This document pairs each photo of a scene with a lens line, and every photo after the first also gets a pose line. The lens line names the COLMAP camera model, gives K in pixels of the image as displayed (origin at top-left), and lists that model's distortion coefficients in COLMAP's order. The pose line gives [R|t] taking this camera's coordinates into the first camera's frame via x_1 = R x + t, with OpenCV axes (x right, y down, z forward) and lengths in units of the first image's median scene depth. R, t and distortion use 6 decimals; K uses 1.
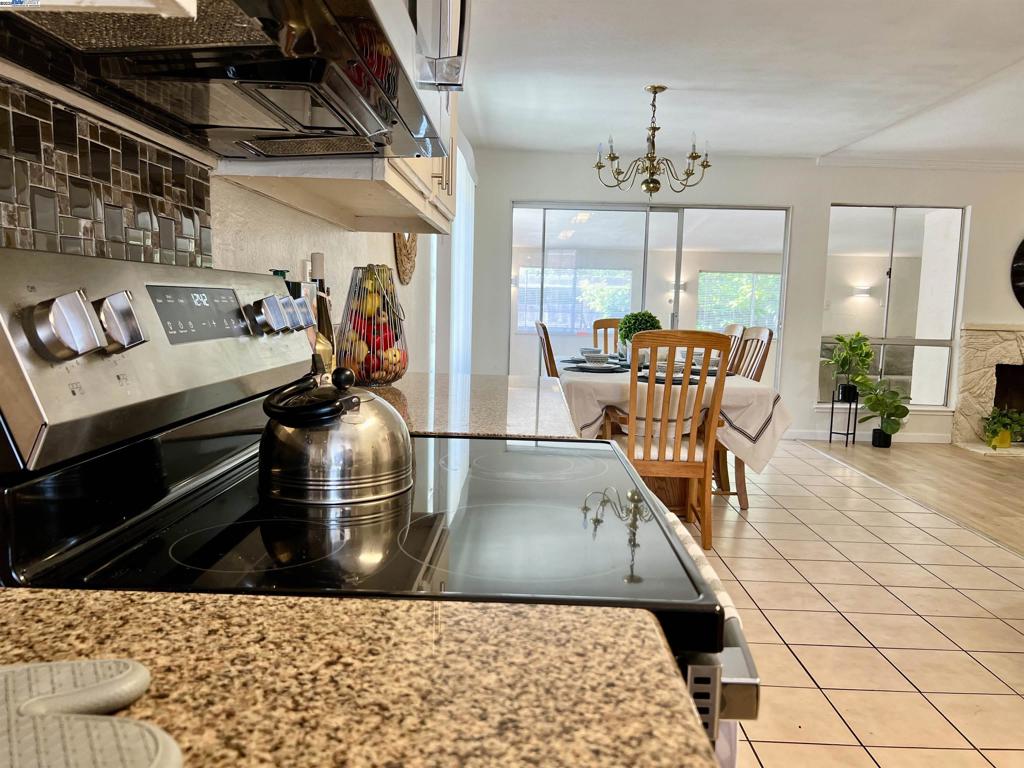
lens RADIAL K [[782.4, 0, 512.0], [0, 782.4, 384.0], [0, 0, 1]] dist [0.072940, -0.074343]
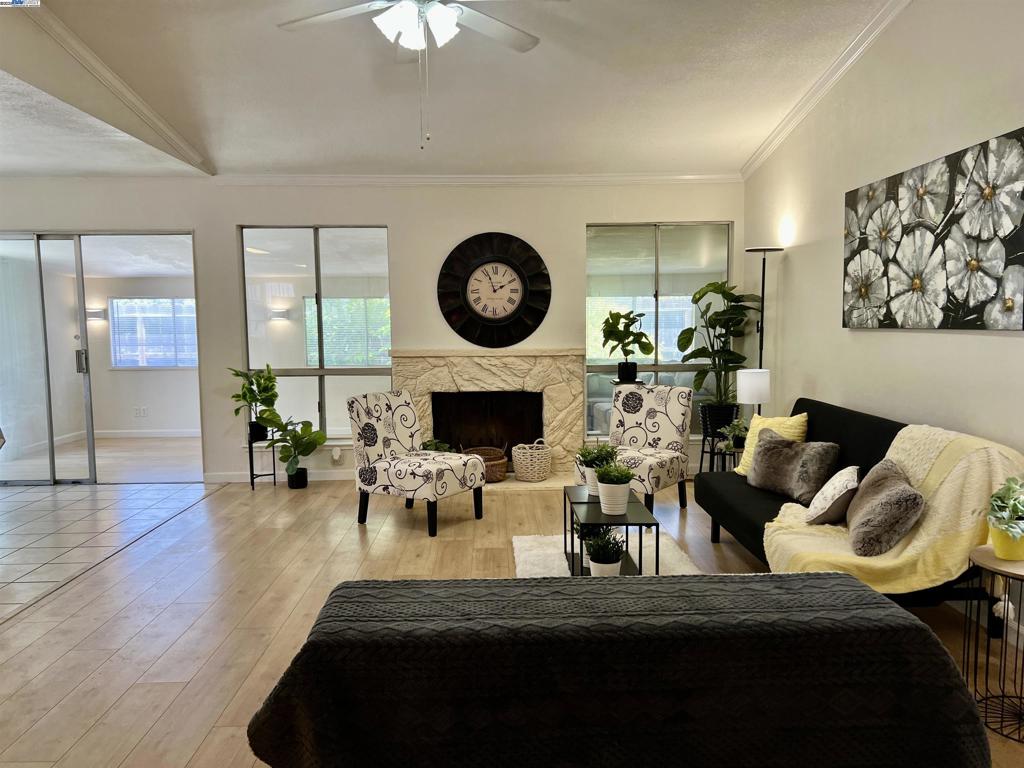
lens RADIAL K [[782.4, 0, 512.0], [0, 782.4, 384.0], [0, 0, 1]] dist [0.072940, -0.074343]
pose [[0.998519, -0.042411, 0.034088, 0.677241], [0.043309, 0.998722, -0.026066, -0.006799], [-0.032939, 0.027504, 0.999079, 0.078153]]
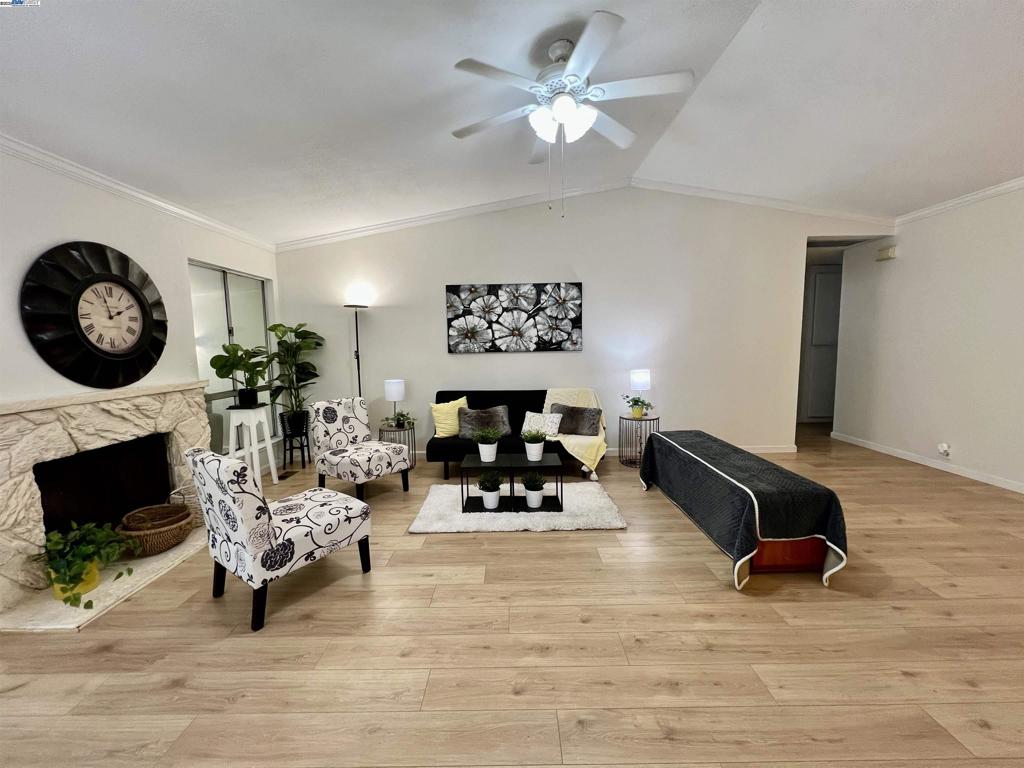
lens RADIAL K [[408.7, 0, 514.2], [0, 408.7, 383.4], [0, 0, 1]] dist [-0.001960, -0.000015]
pose [[-0.016220, -0.124548, 0.992081, 0.298513], [0.123819, 0.984324, 0.125598, -0.080927], [-0.992172, 0.124875, -0.000544, 0.624332]]
